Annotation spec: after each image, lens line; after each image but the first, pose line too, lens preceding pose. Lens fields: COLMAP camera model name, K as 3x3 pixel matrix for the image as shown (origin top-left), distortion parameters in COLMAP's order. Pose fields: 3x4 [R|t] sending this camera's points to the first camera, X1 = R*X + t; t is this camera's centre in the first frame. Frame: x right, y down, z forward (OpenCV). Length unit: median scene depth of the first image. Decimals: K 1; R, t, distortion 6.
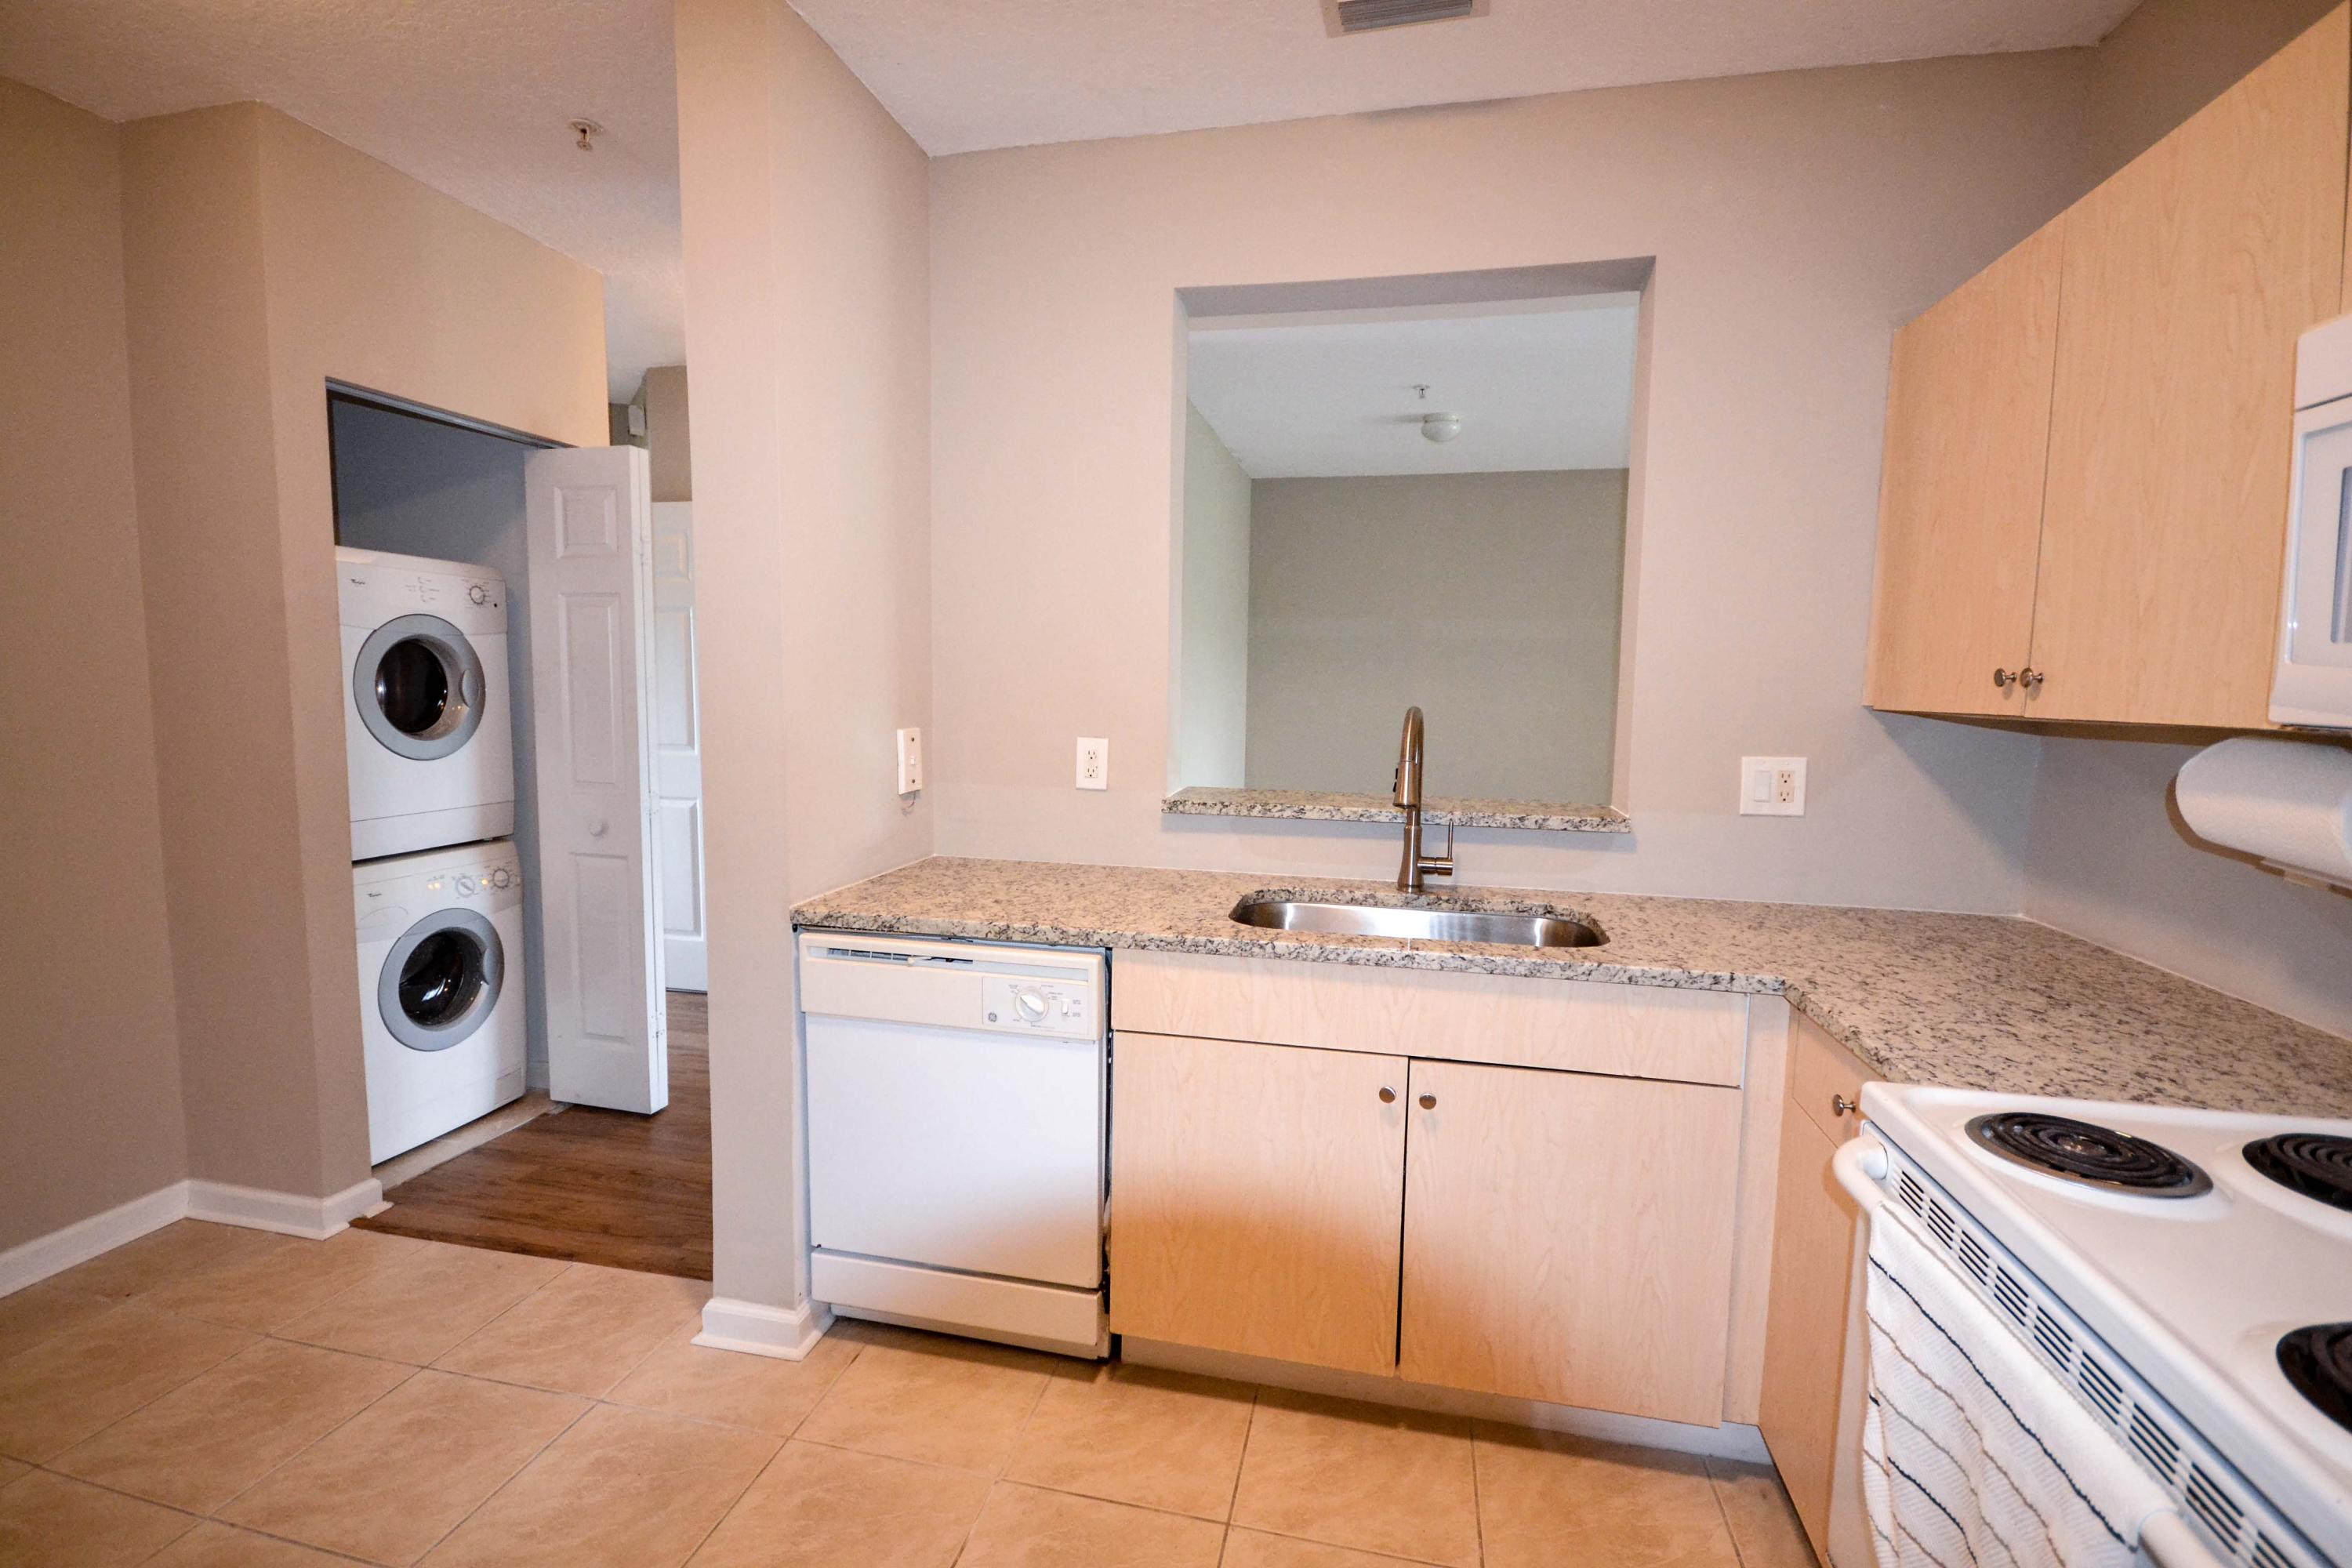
lens RADIAL K [[1057.7, 0, 1169.9], [0, 1057.7, 779.3], [0, 0, 1]] dist [0.001044, -0.007534]
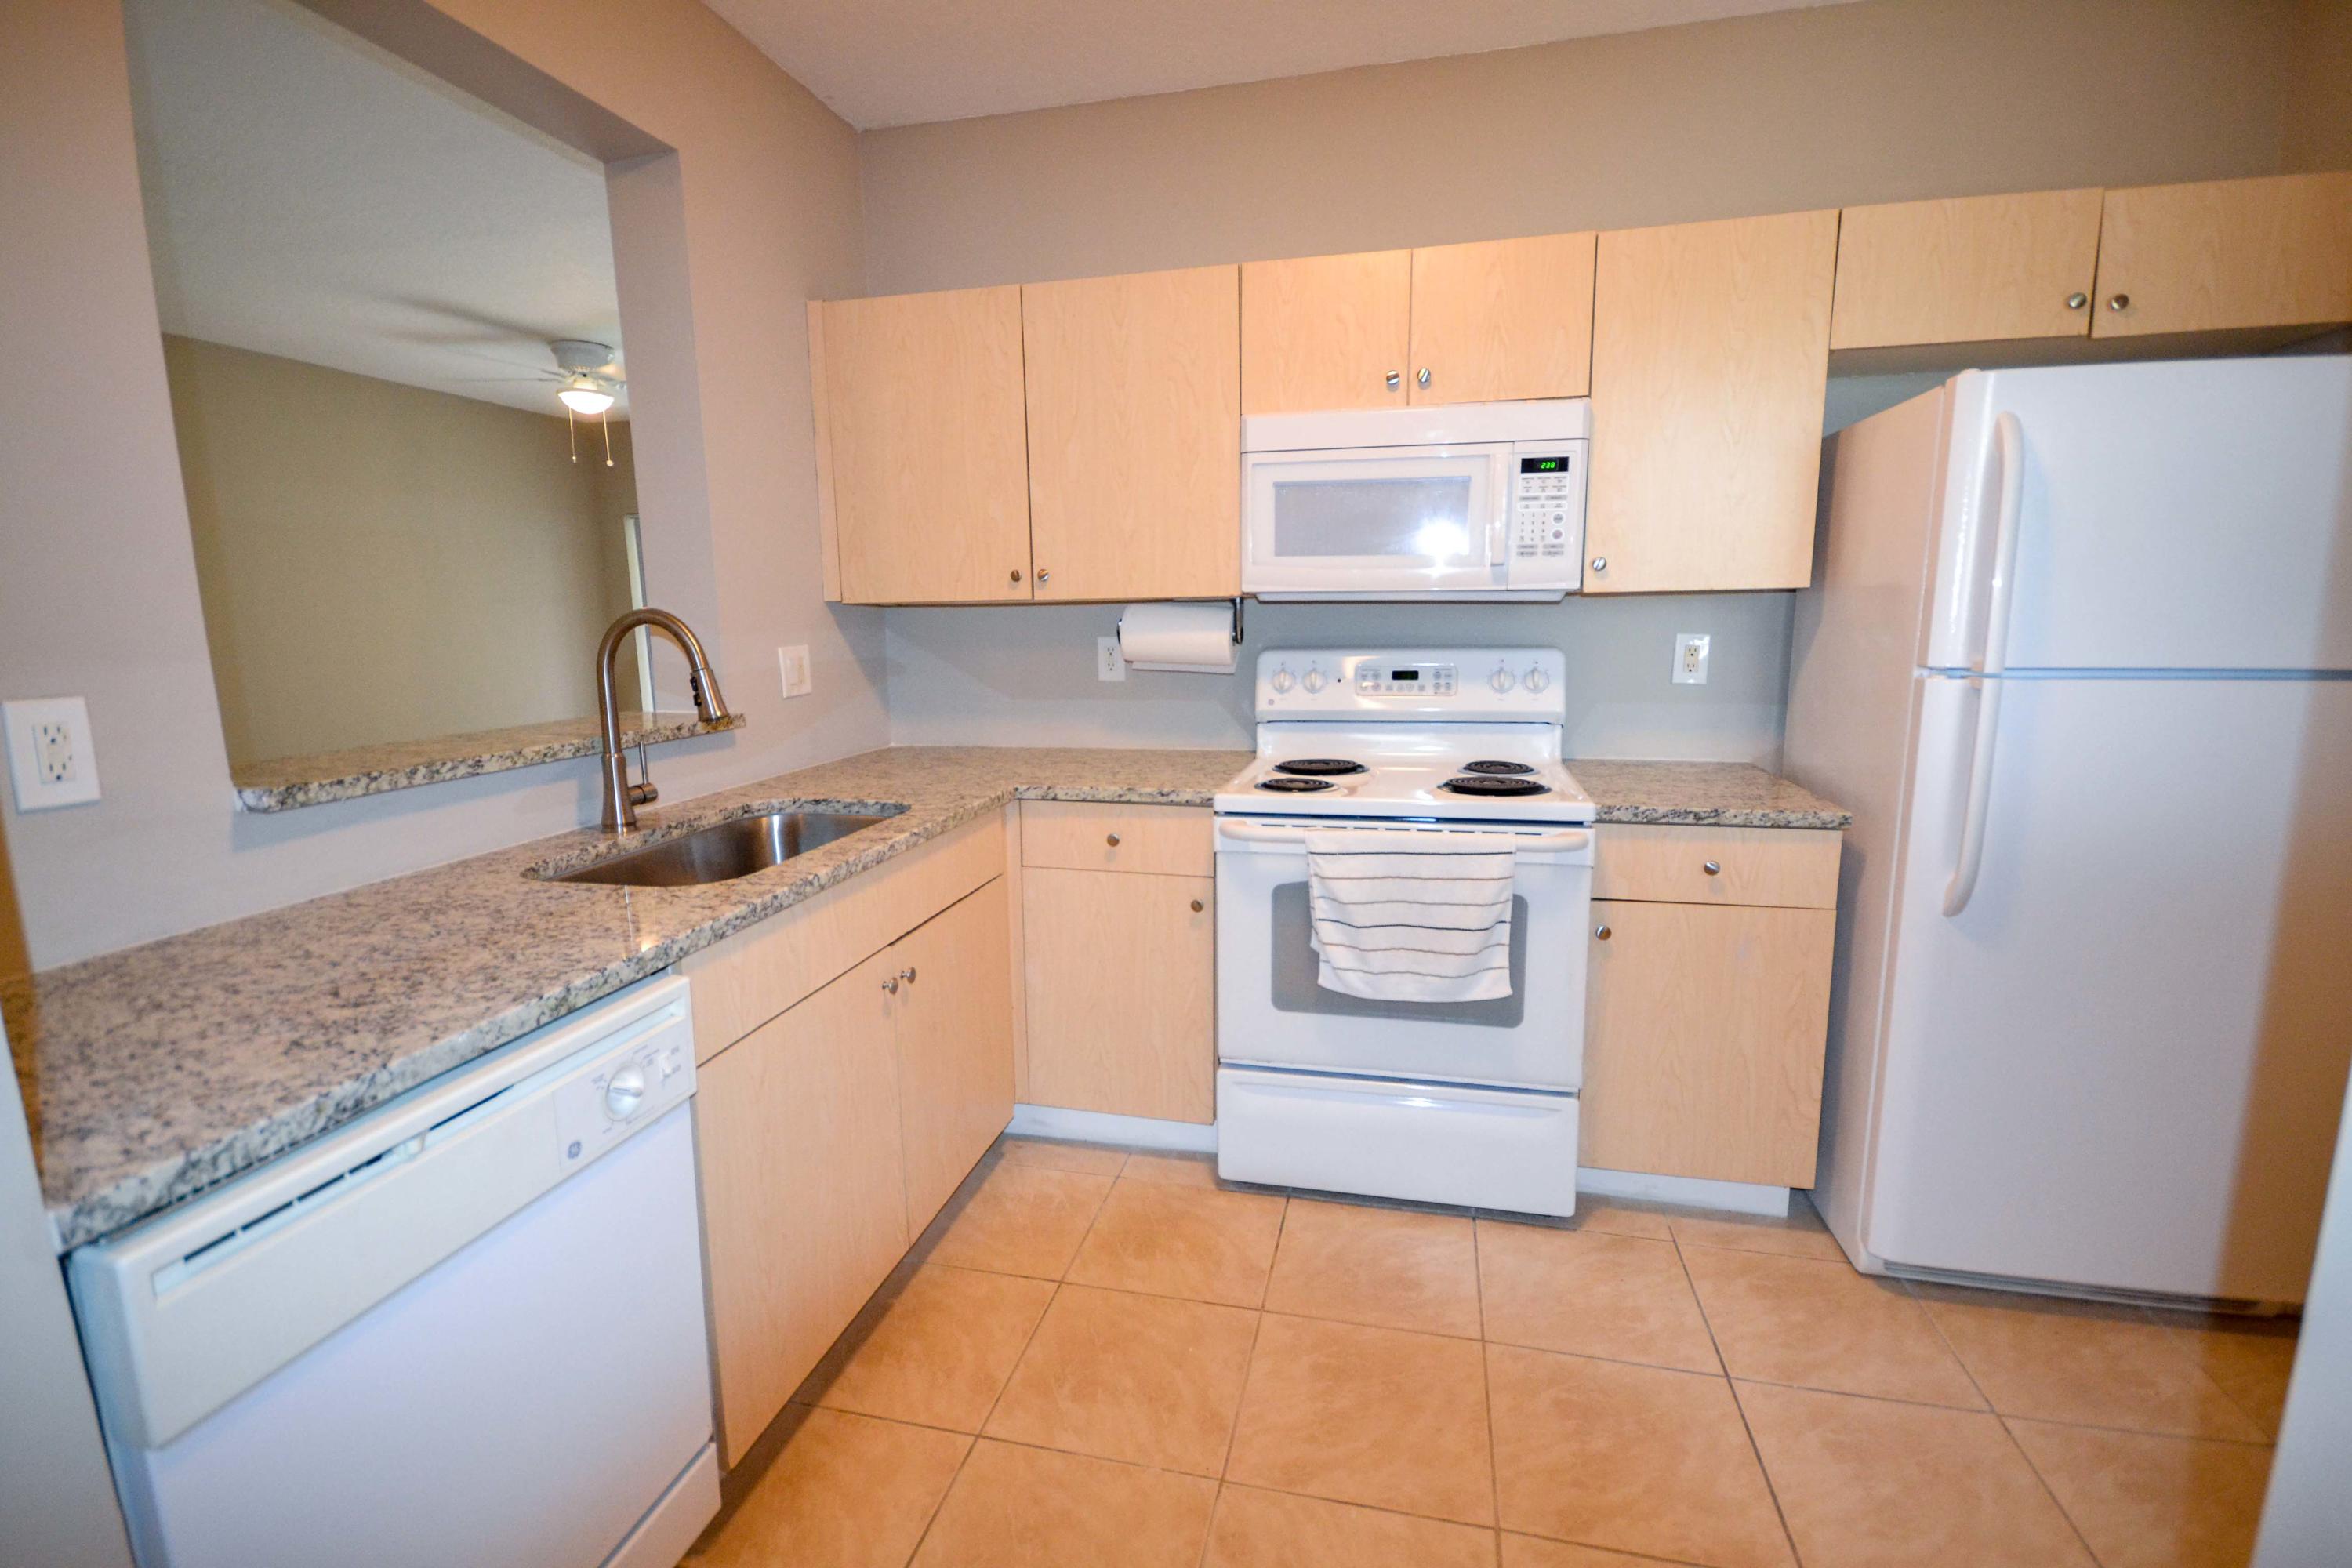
lens RADIAL K [[1062.0, 0, 1166.9], [0, 1062.0, 780.9], [0, 0, 1]] dist [-0.001887, -0.000905]
pose [[0.009107, -0.176706, 0.984221, -0.702491], [0.106181, 0.978868, 0.174763, -0.041641], [-0.994305, 0.102914, 0.027678, 0.635208]]
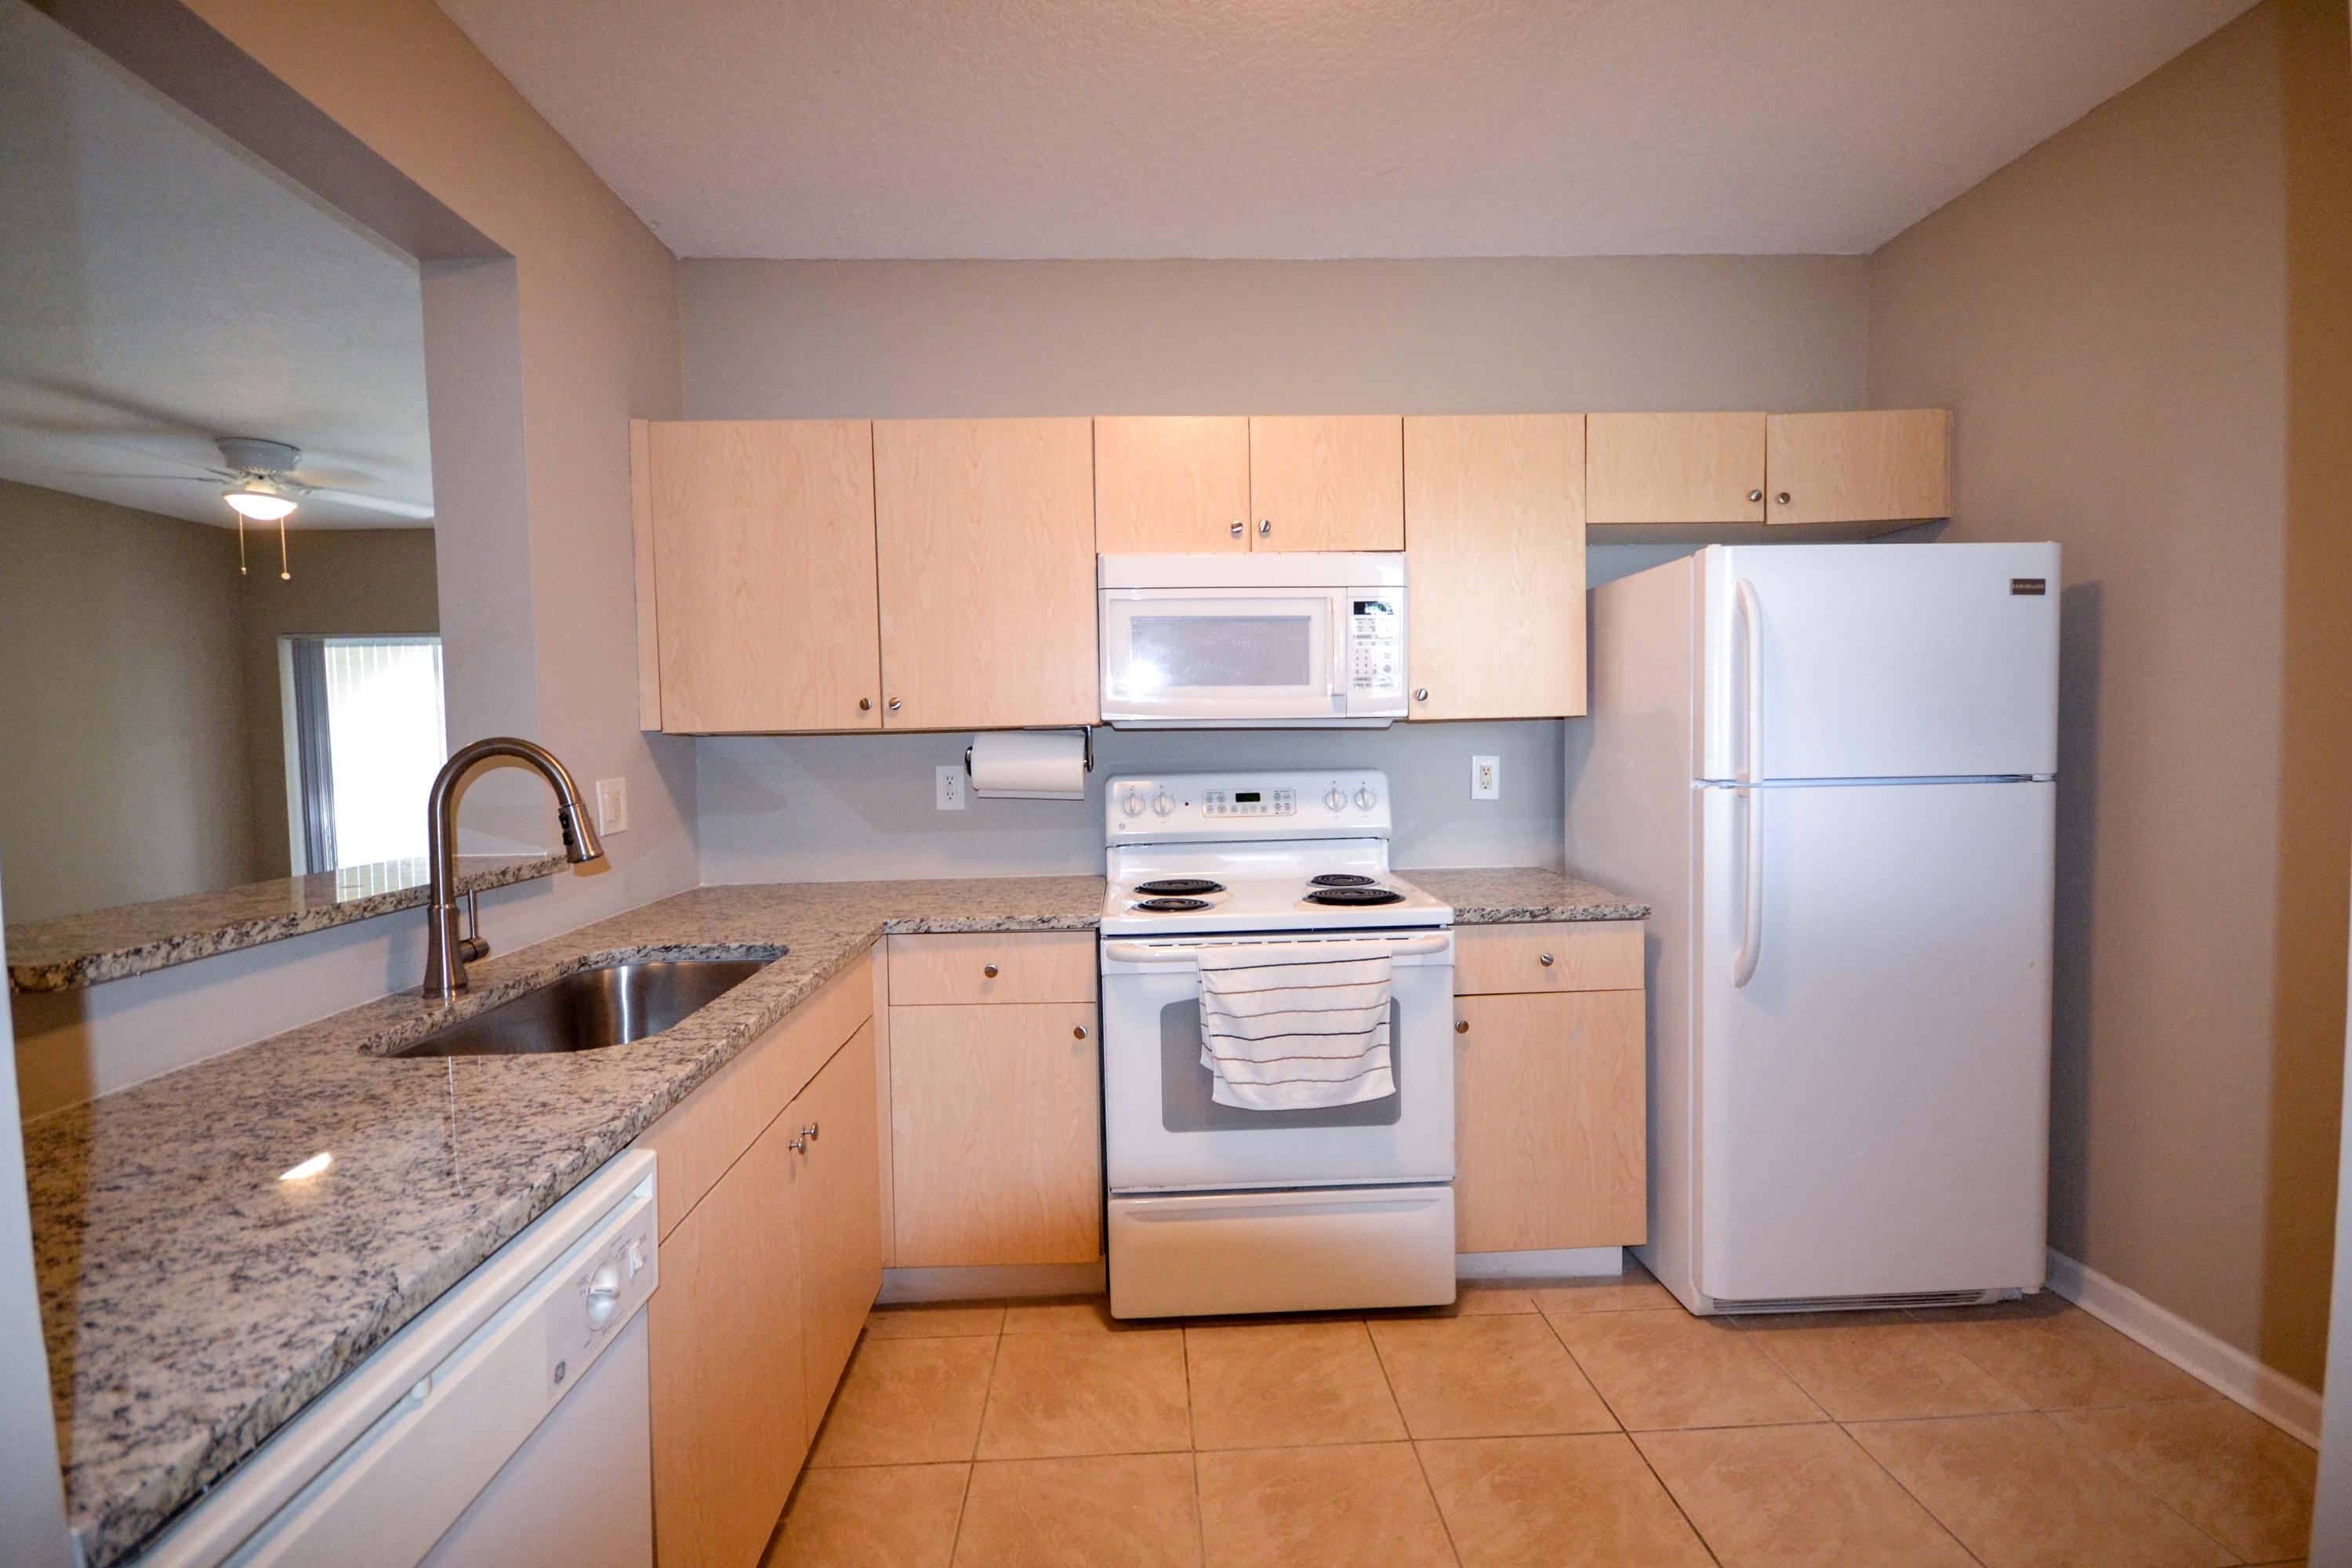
lens RADIAL K [[1057.7, 0, 1169.9], [0, 1057.7, 779.3], [0, 0, 1]] dist [0.001044, -0.007534]
pose [[-0.264677, -0.052554, 0.962904, -0.695714], [0.103489, 0.991199, 0.082545, -0.057558], [-0.958768, 0.121497, -0.256909, 0.818235]]
